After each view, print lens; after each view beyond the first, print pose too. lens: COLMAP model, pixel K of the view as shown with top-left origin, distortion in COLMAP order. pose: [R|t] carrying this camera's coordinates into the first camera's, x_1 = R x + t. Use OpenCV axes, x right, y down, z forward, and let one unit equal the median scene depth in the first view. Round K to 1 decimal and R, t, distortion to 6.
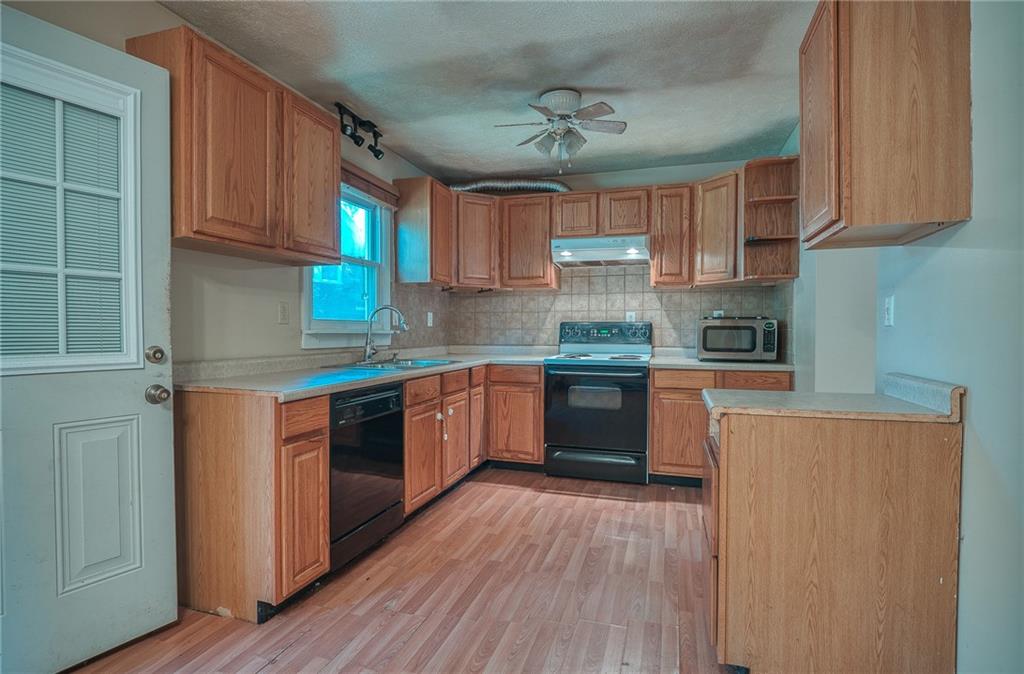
lens RADIAL K [[518.8, 0, 515.1], [0, 518.8, 332.6], [0, 0, 1]] dist [-0.002516, -0.000784]
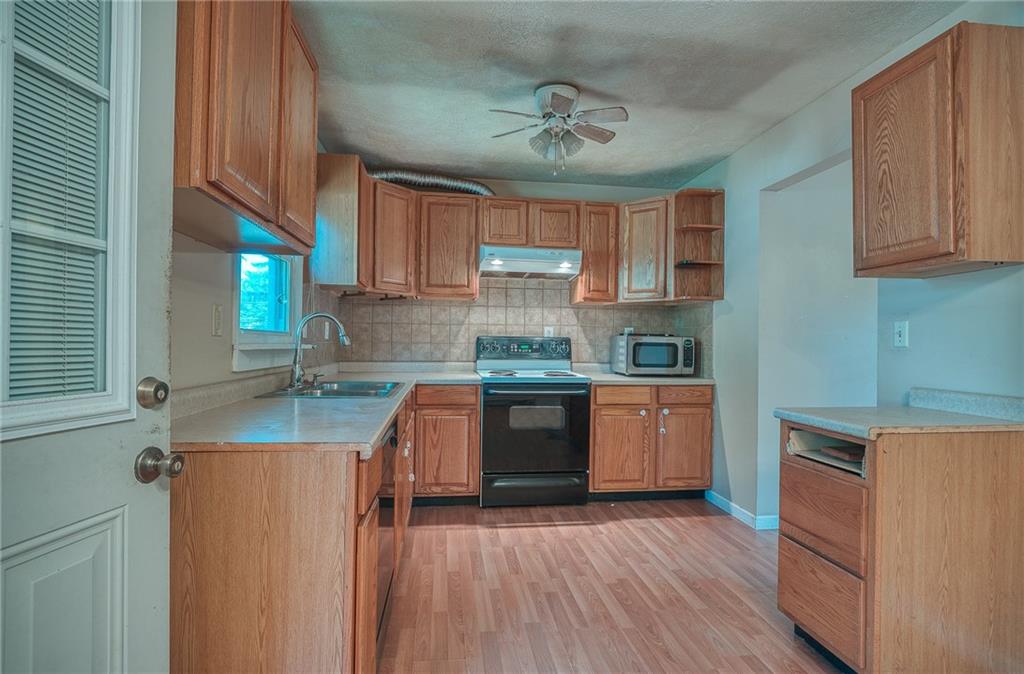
lens RADIAL K [[518.8, 0, 515.1], [0, 518.8, 332.6], [0, 0, 1]] dist [-0.002516, -0.000784]
pose [[0.902901, 0.016610, 0.429527, -0.283614], [-0.006684, 0.999675, -0.024608, -0.005039], [-0.429796, 0.019348, 0.902719, 0.163153]]
